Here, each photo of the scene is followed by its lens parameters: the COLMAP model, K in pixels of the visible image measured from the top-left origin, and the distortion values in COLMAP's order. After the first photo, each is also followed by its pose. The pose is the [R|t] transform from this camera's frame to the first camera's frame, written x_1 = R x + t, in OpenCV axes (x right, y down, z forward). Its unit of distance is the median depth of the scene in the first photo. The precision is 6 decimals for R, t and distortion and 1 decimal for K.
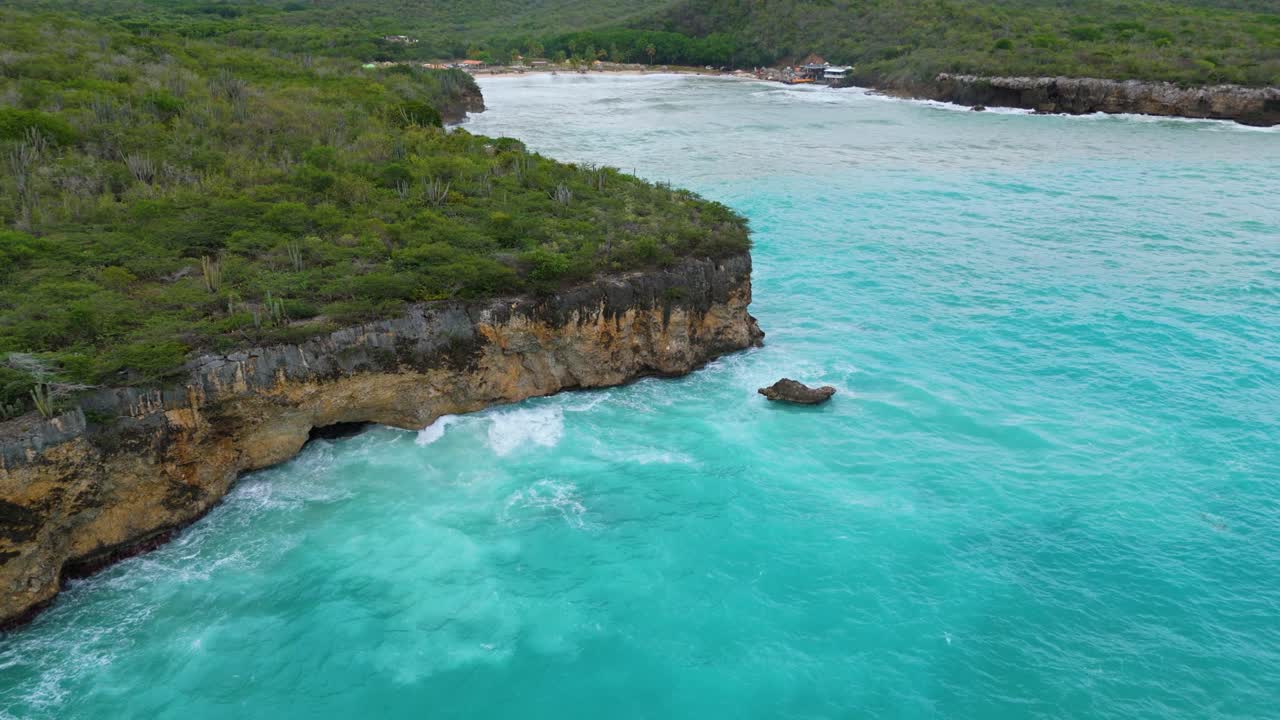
lens RADIAL K [[971.1, 0, 640.2], [0, 971.1, 359.5], [0, 0, 1]] dist [0.040991, -0.008157]
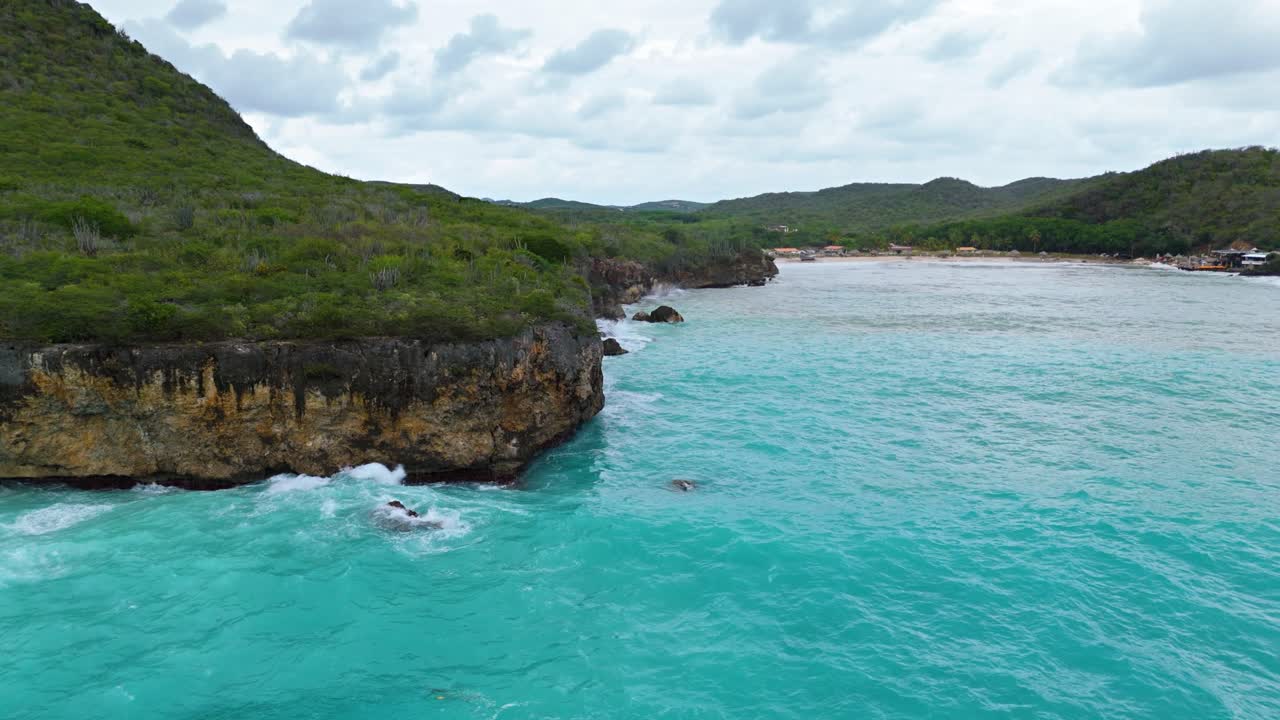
lens RADIAL K [[971.1, 0, 639.9], [0, 971.1, 361.2], [0, 0, 1]] dist [0.040991, -0.008157]
pose [[0.878362, 0.066867, -0.473295, 0.579552], [-0.164155, 0.972143, -0.167304, 0.010064], [0.448924, 0.224648, 0.864870, 0.418575]]
